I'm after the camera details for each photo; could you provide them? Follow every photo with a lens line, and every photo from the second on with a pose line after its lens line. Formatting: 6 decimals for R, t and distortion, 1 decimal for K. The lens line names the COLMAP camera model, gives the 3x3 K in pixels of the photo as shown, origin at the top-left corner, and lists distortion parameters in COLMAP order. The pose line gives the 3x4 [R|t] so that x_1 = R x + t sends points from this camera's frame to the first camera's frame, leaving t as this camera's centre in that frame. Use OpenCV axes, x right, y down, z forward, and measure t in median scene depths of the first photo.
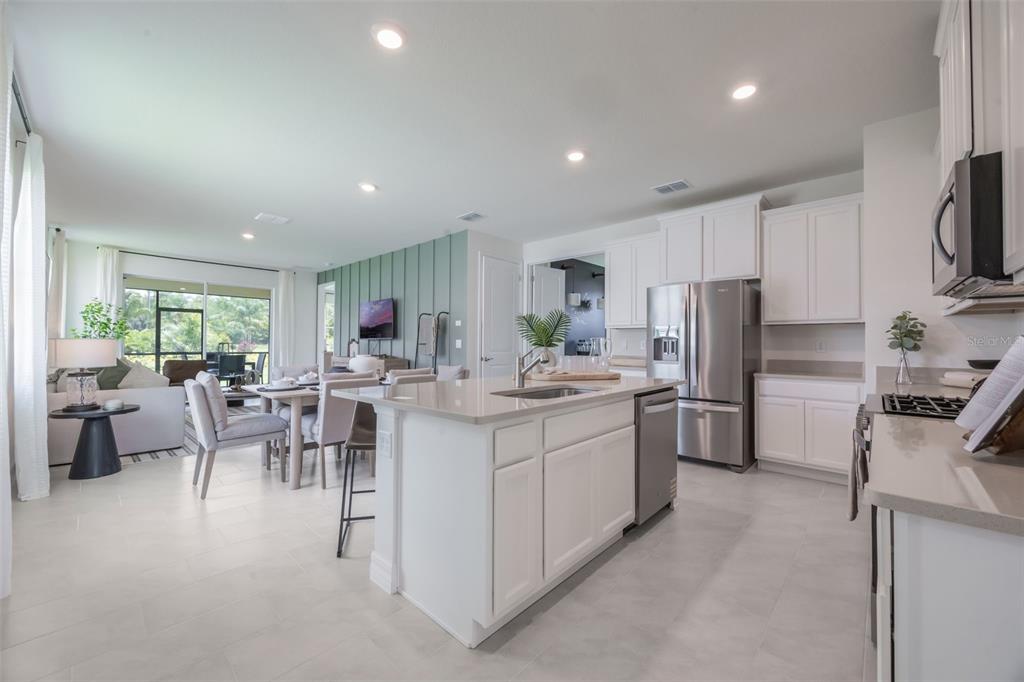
lens RADIAL K [[394.3, 0, 515.4], [0, 394.3, 339.7], [0, 0, 1]] dist [-0.003560, -0.000505]
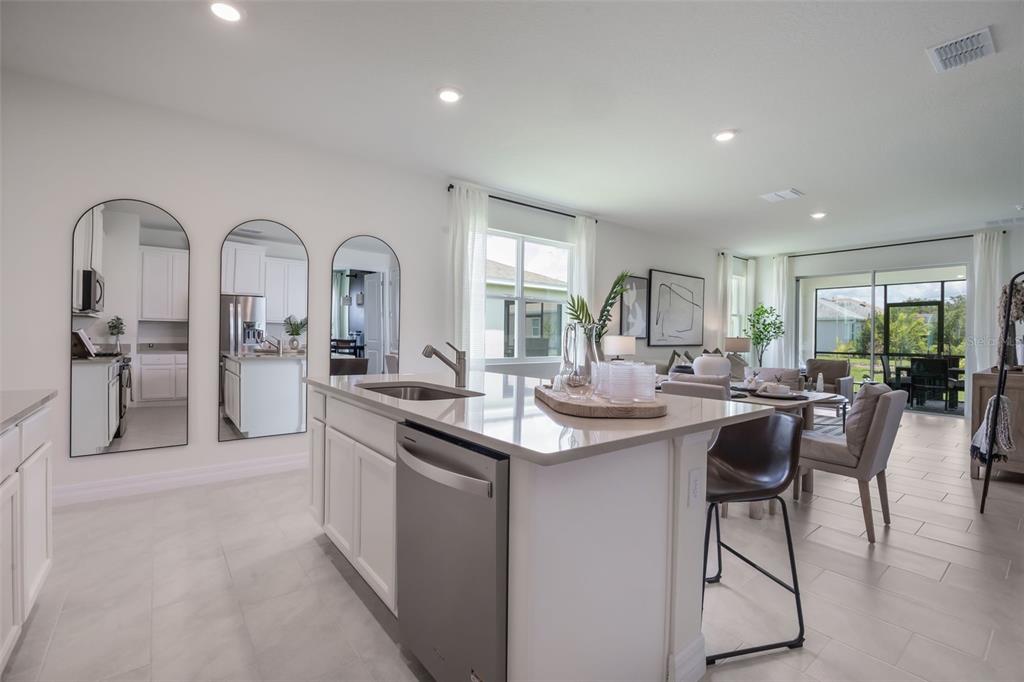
lens RADIAL K [[450.3, 0, 514.6], [0, 450.3, 335.7], [0, 0, 1]] dist [-0.017865, 0.000240]
pose [[-0.151186, -0.008938, -0.988465, 0.327925], [-0.004296, 0.999956, -0.008385, 0.006555], [0.988496, 0.002979, -0.151218, 0.433330]]
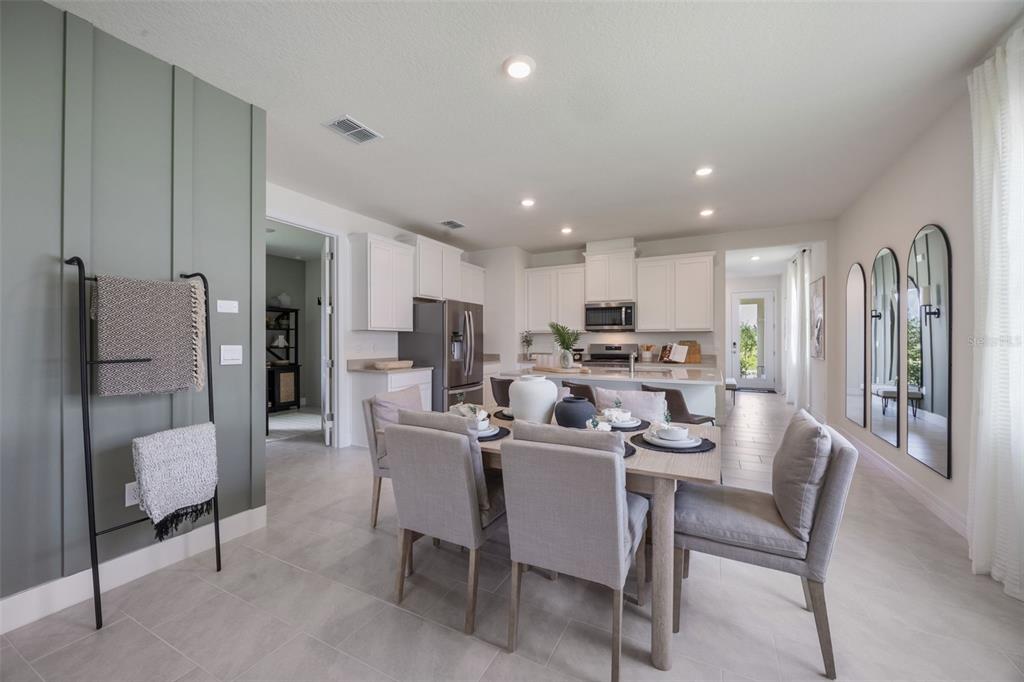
lens RADIAL K [[394.3, 0, 512.0], [0, 394.3, 339.7], [0, 0, 1]] dist [-0.003560, -0.000505]
pose [[-0.267121, -0.003814, 0.963656, -0.535093], [-0.009898, 0.999950, 0.001214, -0.008133], [-0.963612, -0.009214, -0.267145, 0.688773]]
